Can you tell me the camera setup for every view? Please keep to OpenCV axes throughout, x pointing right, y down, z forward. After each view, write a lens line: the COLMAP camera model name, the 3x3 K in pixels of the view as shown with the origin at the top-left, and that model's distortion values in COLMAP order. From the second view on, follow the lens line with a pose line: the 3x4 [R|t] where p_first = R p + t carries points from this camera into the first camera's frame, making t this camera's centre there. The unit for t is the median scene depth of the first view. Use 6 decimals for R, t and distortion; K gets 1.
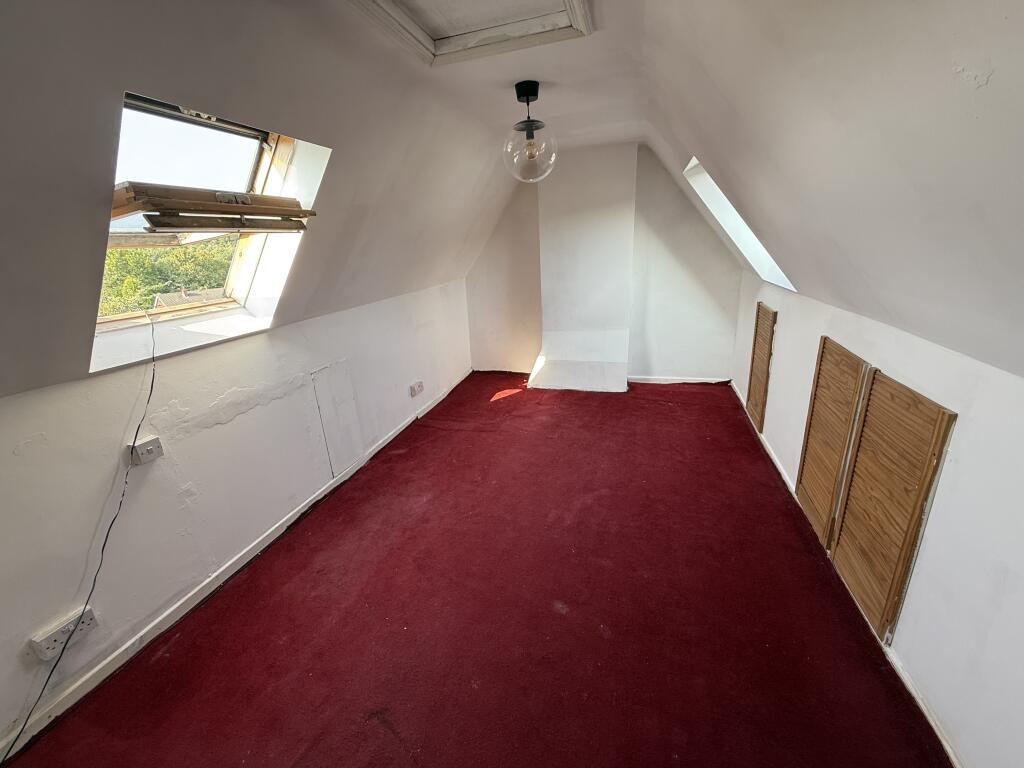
lens RADIAL K [[408.2, 0, 512.0], [0, 408.2, 384.0], [0, 0, 1]] dist [-0.000817, -0.000046]
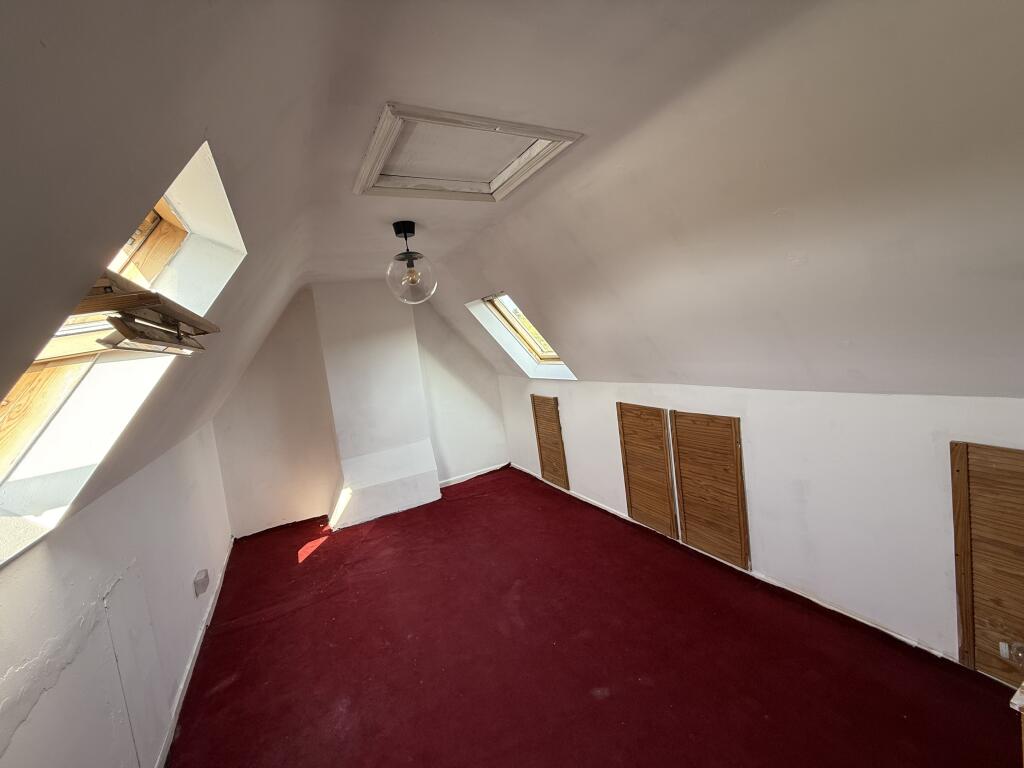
lens RADIAL K [[408.2, 0, 512.0], [0, 408.2, 384.0], [0, 0, 1]] dist [-0.000817, -0.000046]
pose [[0.702607, -0.101603, 0.704287, -0.322844], [0.305710, 0.936857, -0.169826, -0.024202], [-0.642561, 0.334629, 0.689303, 0.103615]]
